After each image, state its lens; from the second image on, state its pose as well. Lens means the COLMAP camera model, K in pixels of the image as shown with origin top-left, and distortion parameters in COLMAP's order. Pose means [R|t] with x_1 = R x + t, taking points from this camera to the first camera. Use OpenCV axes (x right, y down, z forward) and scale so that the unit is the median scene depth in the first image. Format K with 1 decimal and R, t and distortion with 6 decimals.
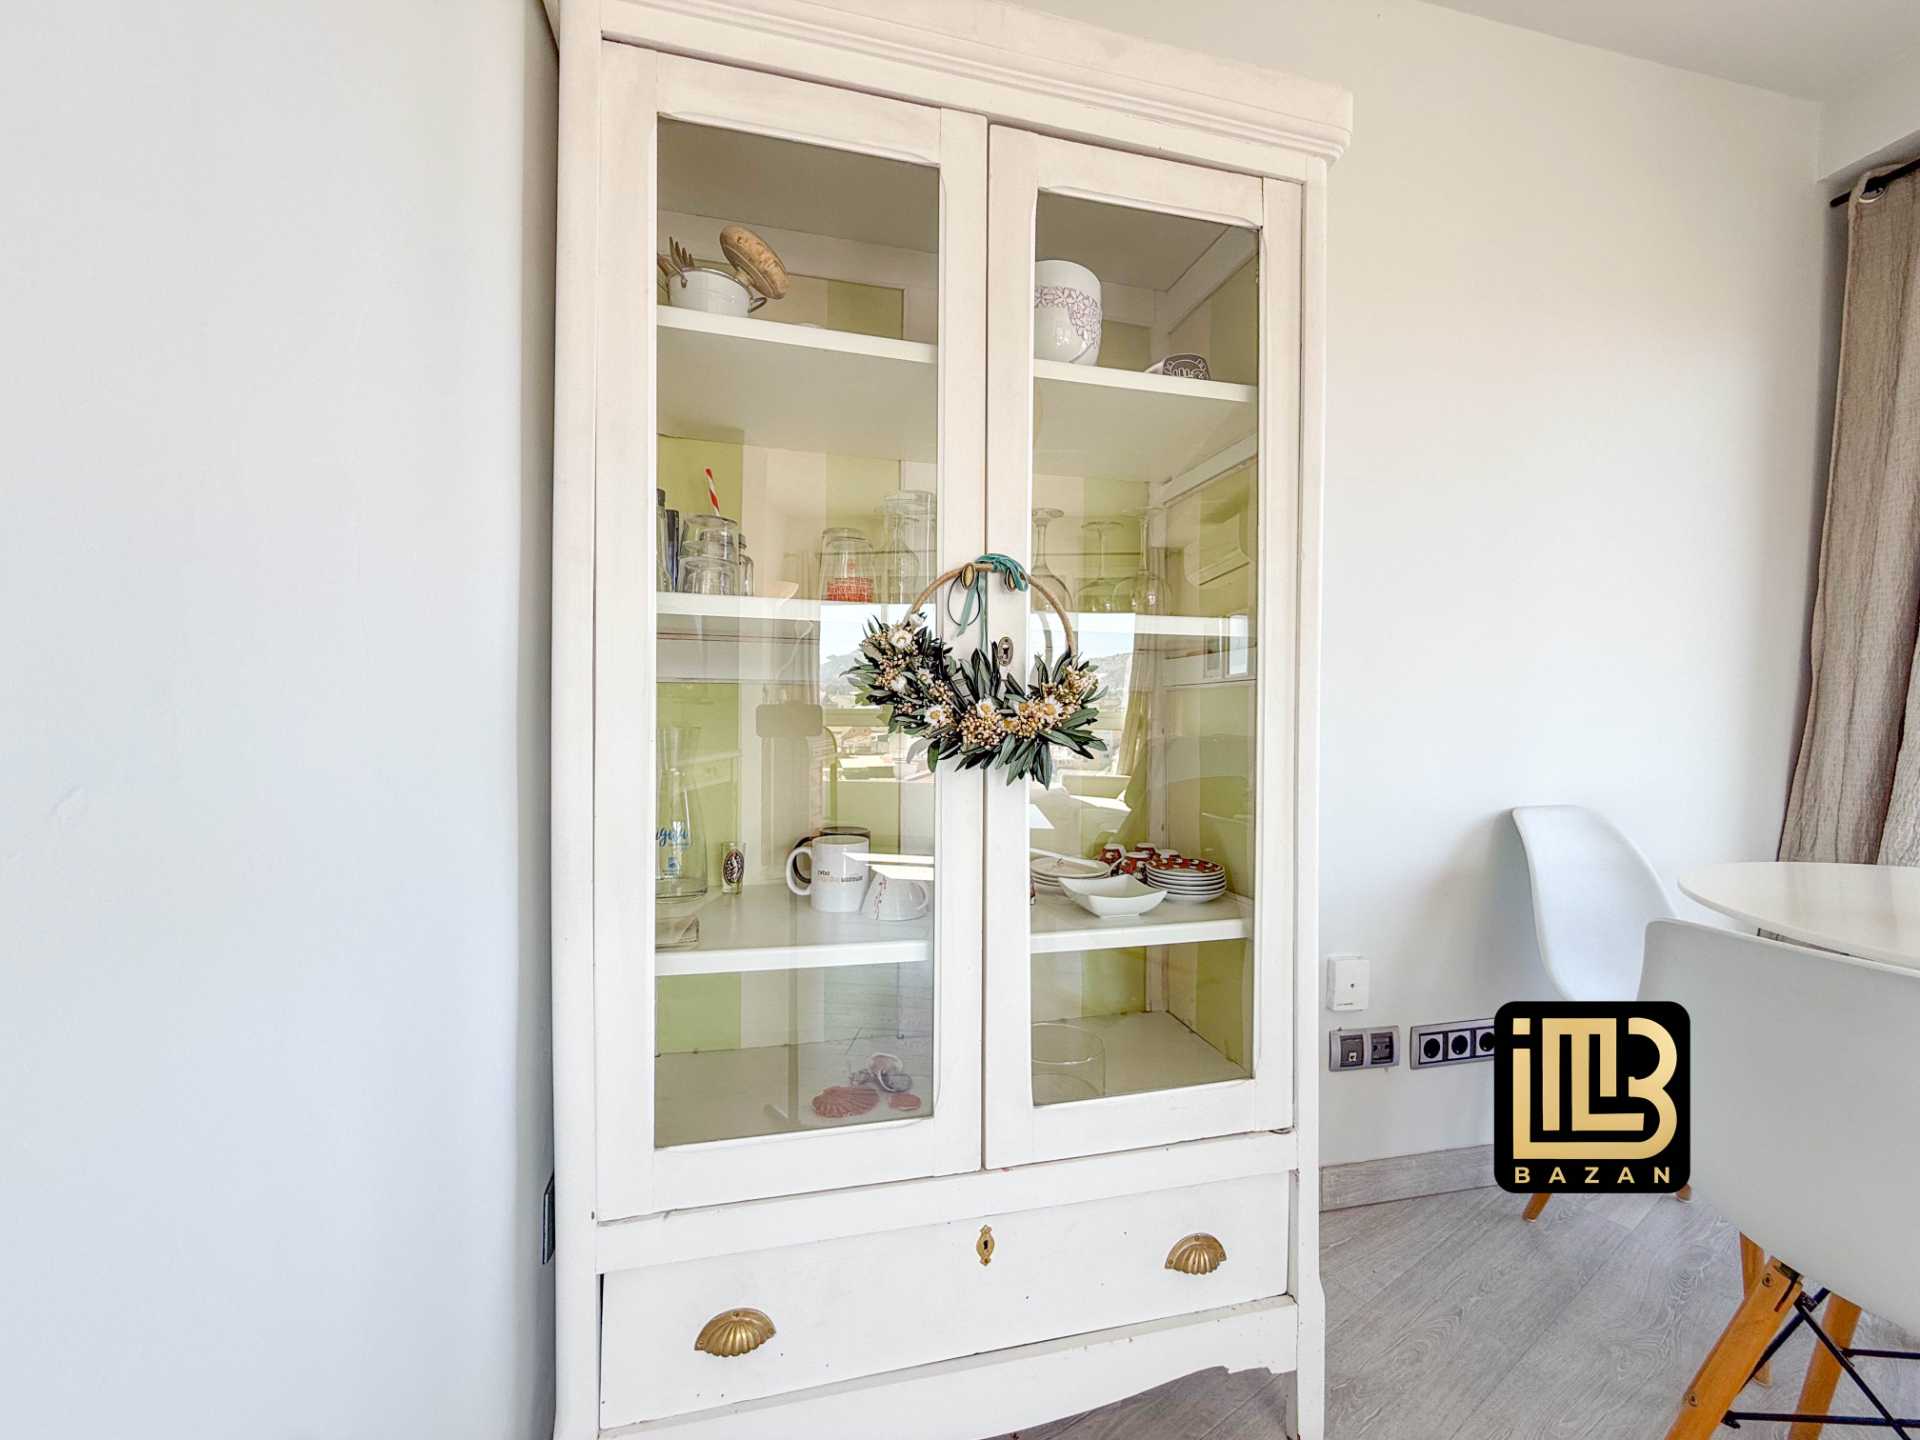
lens RADIAL K [[763.4, 0, 956.7], [0, 763.4, 720.6], [0, 0, 1]] dist [-0.002519, 0.000544]
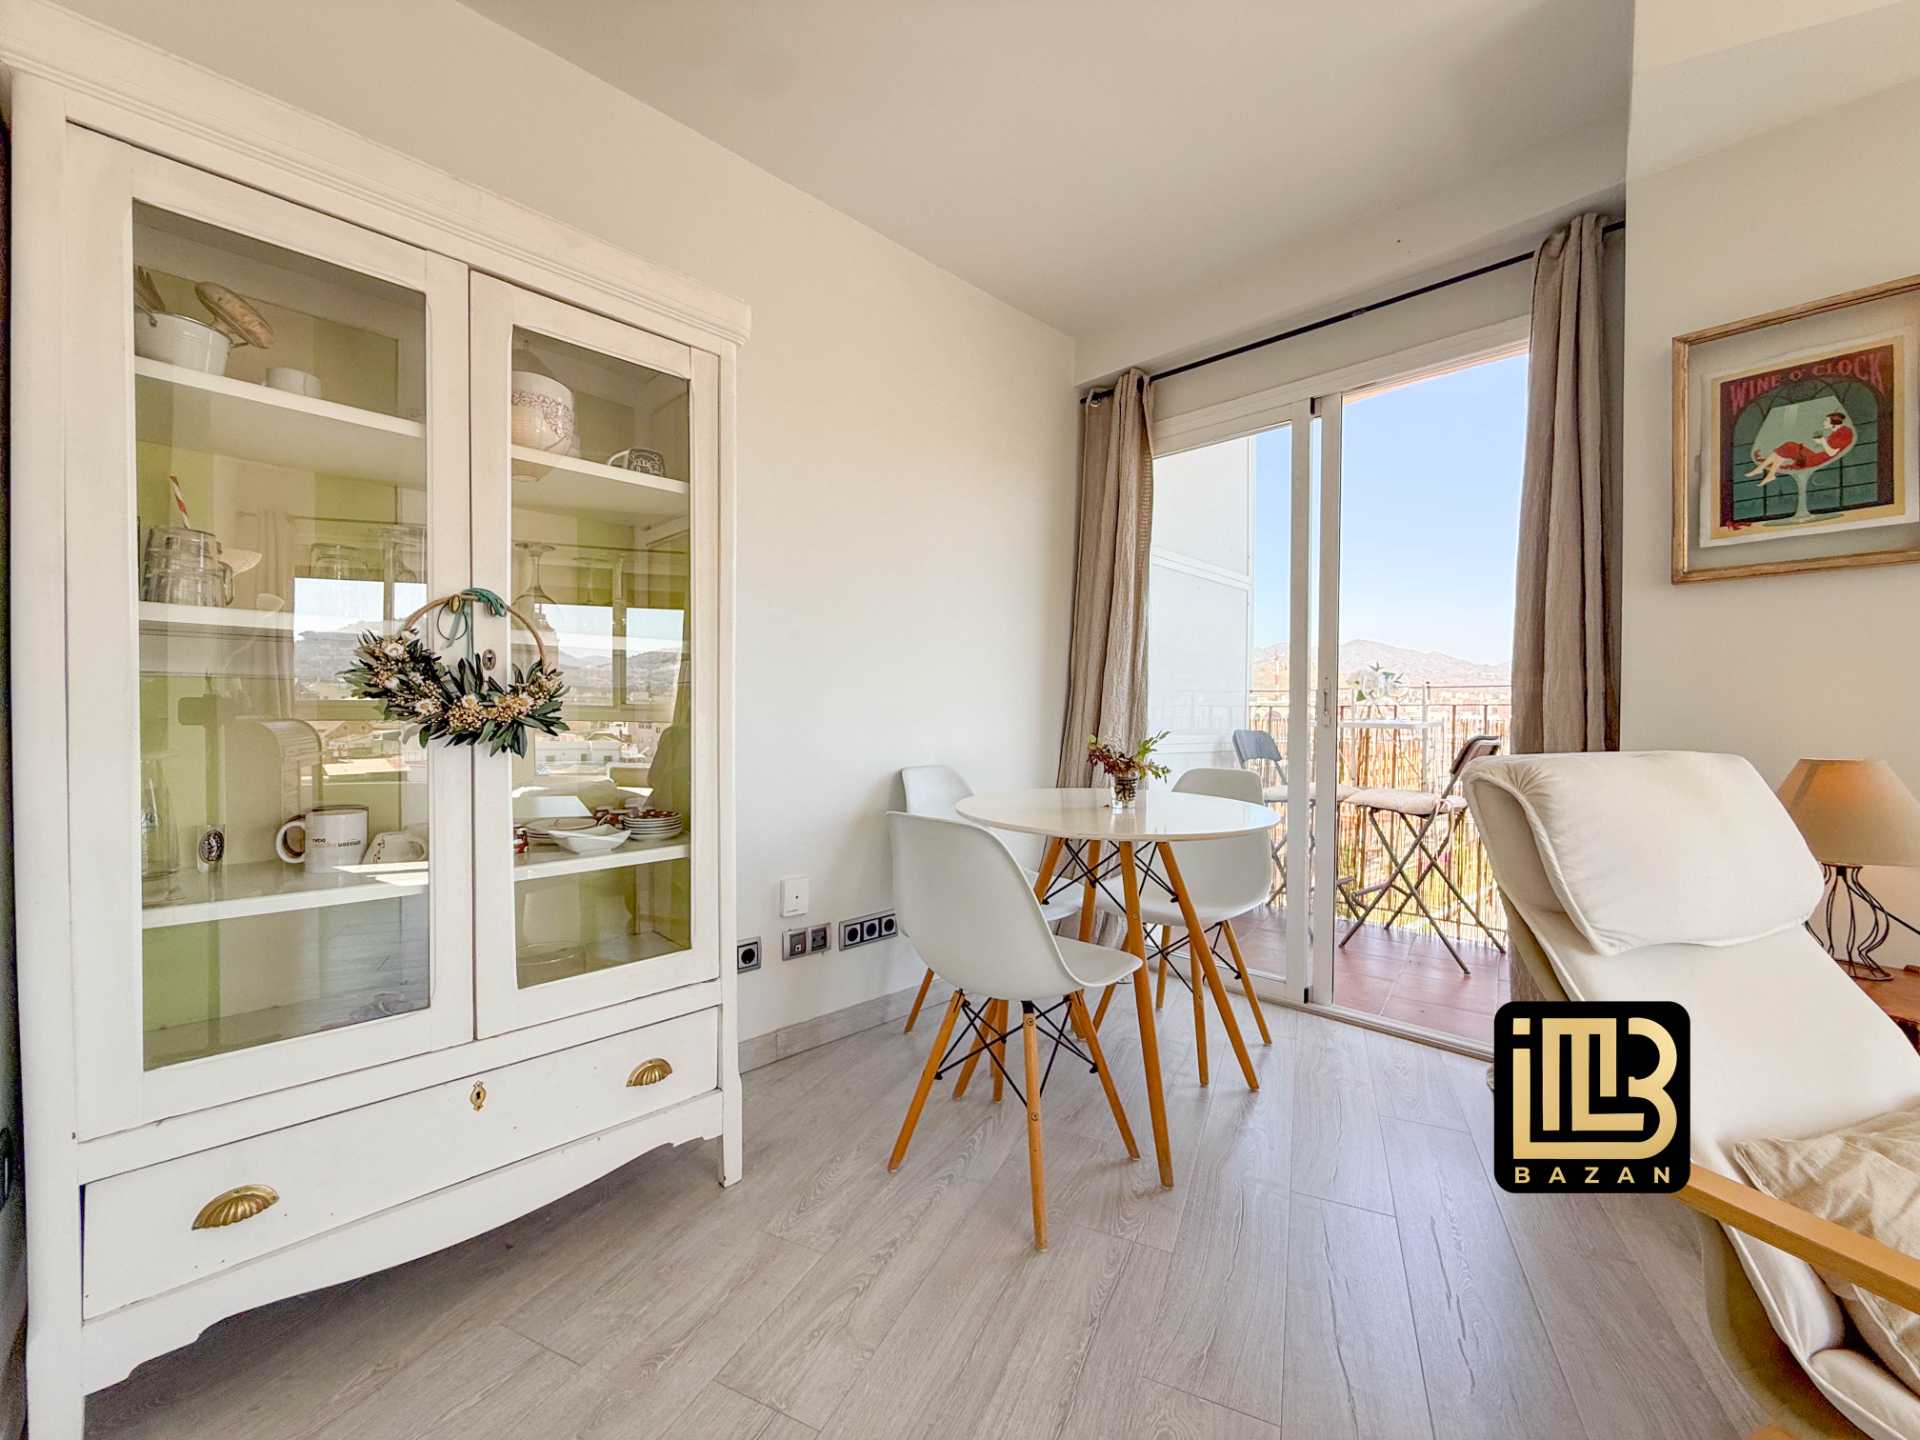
lens RADIAL K [[763.4, 0, 956.6], [0, 763.4, 719.8], [0, 0, 1]] dist [-0.002519, 0.000544]
pose [[0.856491, -0.010871, 0.516047, 0.073421], [0.006293, 0.999924, 0.010619, 0.007538], [-0.516123, -0.005848, 0.856494, -0.593727]]
